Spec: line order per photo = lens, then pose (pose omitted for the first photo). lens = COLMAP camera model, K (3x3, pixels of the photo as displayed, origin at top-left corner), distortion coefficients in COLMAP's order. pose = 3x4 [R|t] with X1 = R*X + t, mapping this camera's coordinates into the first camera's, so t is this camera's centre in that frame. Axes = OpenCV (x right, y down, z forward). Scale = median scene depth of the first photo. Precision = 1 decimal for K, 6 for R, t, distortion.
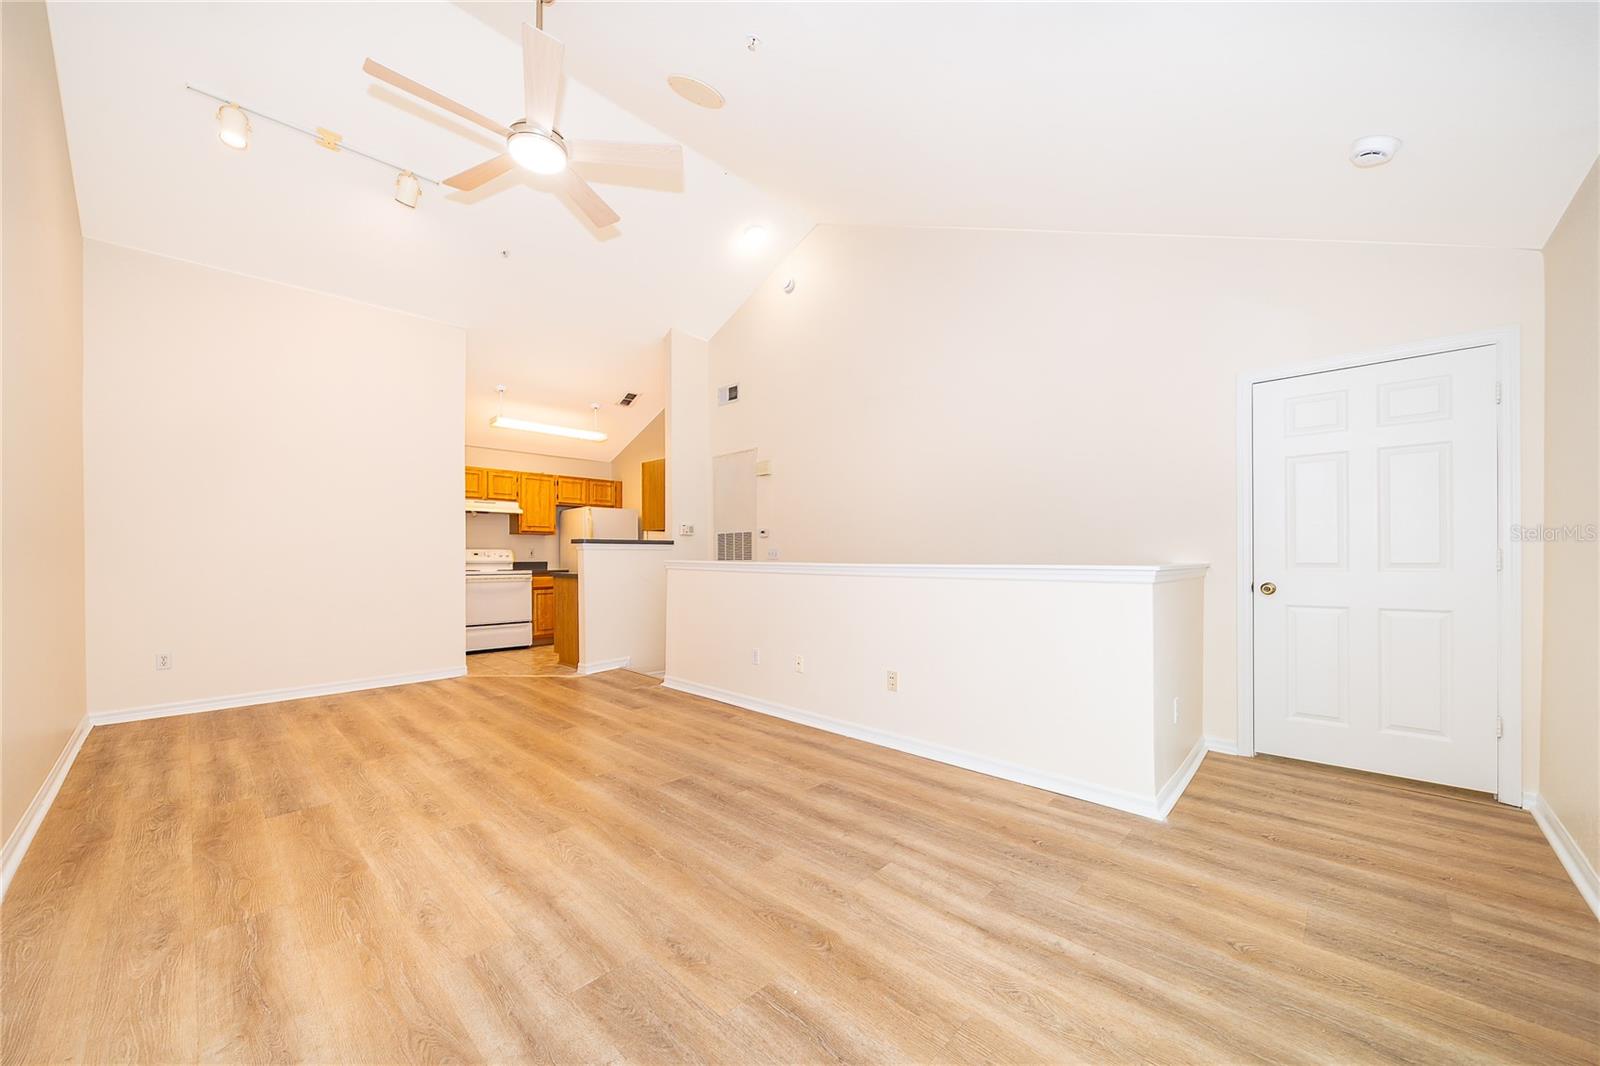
lens RADIAL K [[583.6, 0, 799.0], [0, 583.6, 559.2], [0, 0, 1]] dist [-0.005539, -0.000196]
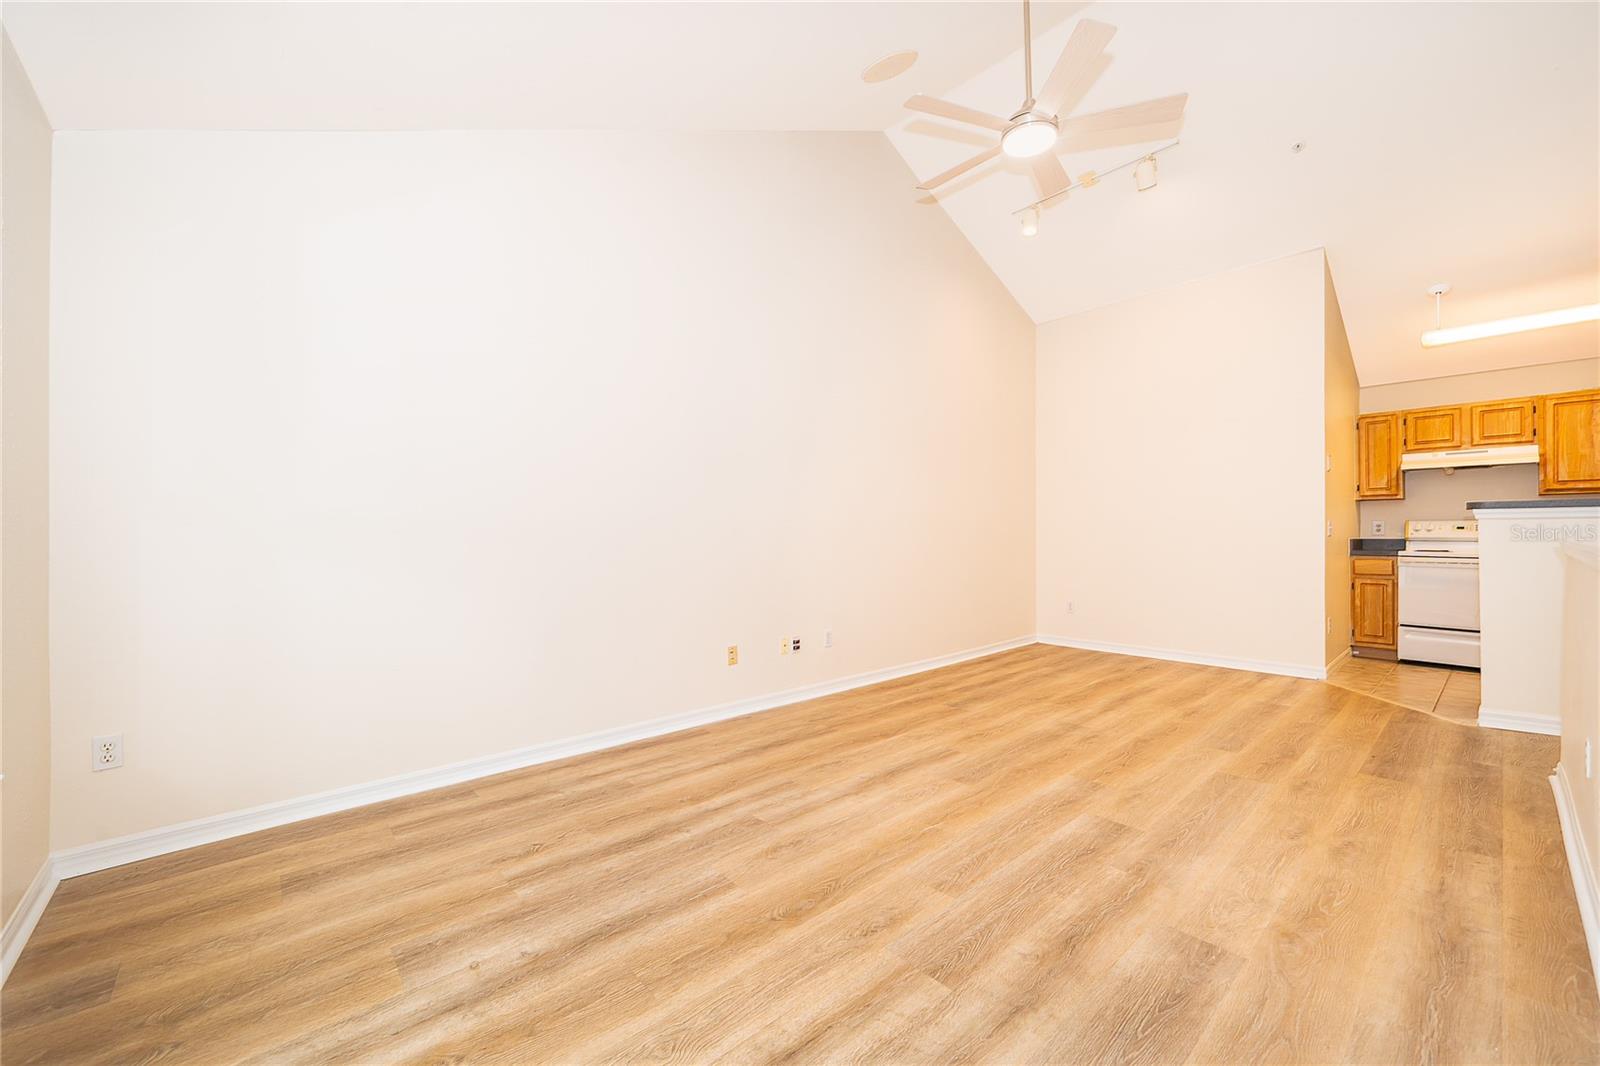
lens RADIAL K [[634.3, 0, 800.0], [0, 634.3, 533.0], [0, 0, 1]] dist [0.001116, 0.000204]
pose [[-0.082462, -0.000169, -0.996594, 0.589169], [-0.001500, 0.999999, -0.000046, -0.002363], [0.996593, 0.001491, -0.082462, 0.580903]]
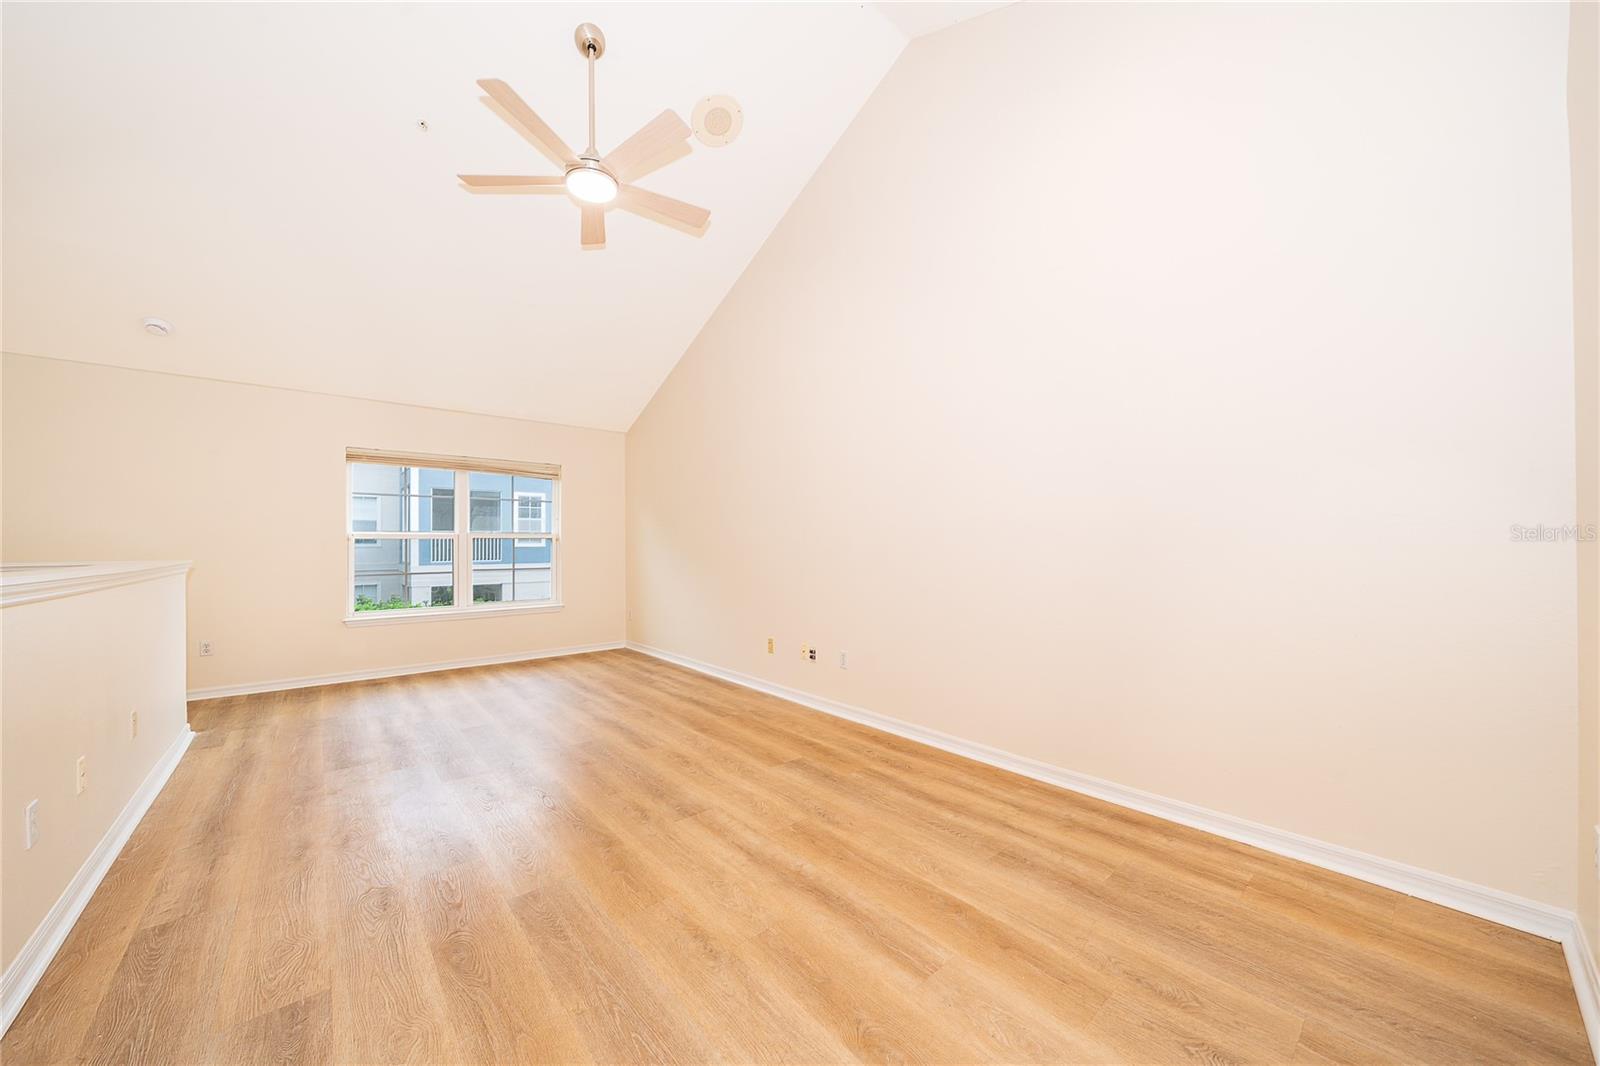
lens RADIAL K [[571.1, 0, 794.3], [0, 571.1, 551.0], [0, 0, 1]] dist [-0.001721, 0.000021]
pose [[-0.992907, 0.004894, 0.118796, -0.798449], [0.006475, 0.999895, 0.012929, -0.017045], [-0.118720, 0.013606, -0.992835, 1.700858]]
